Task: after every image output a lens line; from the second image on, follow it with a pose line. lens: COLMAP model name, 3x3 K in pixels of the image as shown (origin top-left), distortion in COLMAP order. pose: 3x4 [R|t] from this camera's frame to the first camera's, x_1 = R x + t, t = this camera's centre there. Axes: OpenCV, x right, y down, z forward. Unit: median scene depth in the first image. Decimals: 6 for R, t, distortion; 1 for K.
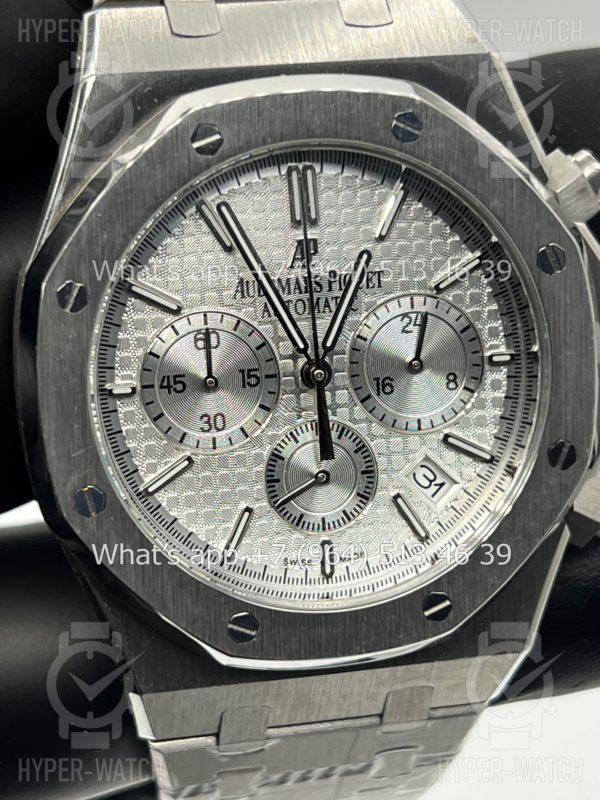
lens RADIAL K [[1895.3, 0, 287.2], [0, 1895.3, 390.9], [0, 0, 1]] dist [0.196387, 0.000000]
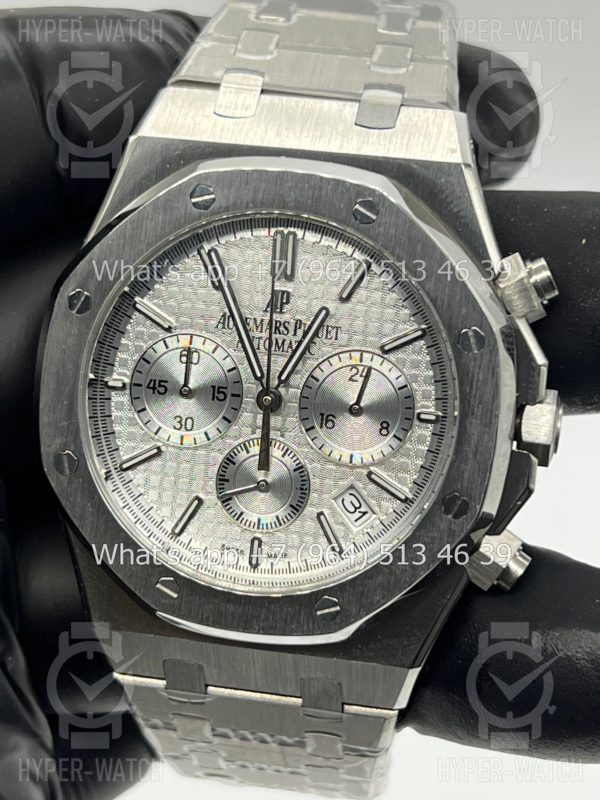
lens RADIAL K [[1895.3, 0, 285.3], [0, 1895.3, 392.6], [0, 0, 1]] dist [0.196387, 0.000000]
pose [[0.926414, 0.177282, -0.332156, 0.427008], [-0.190733, 0.981609, -0.008056, -0.005668], [0.324619, 0.070816, 0.943190, -0.147490]]
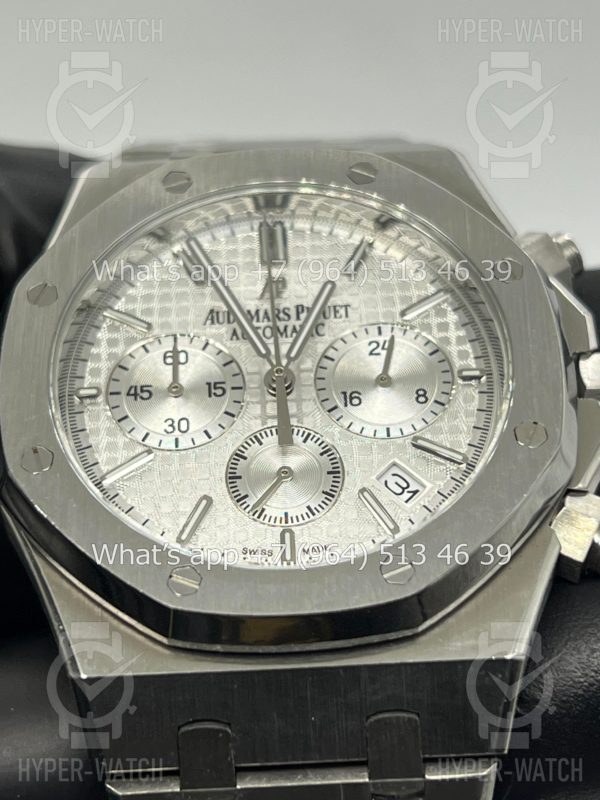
lens RADIAL K [[1895.3, 0, 292.5], [0, 1895.3, 397.8], [0, 0, 1]] dist [0.196387, 0.000000]
pose [[0.976663, -0.096847, -0.191704, 0.214203], [-0.041361, 0.791049, -0.610352, 0.613628], [0.210758, 0.604038, 0.768583, 0.226545]]
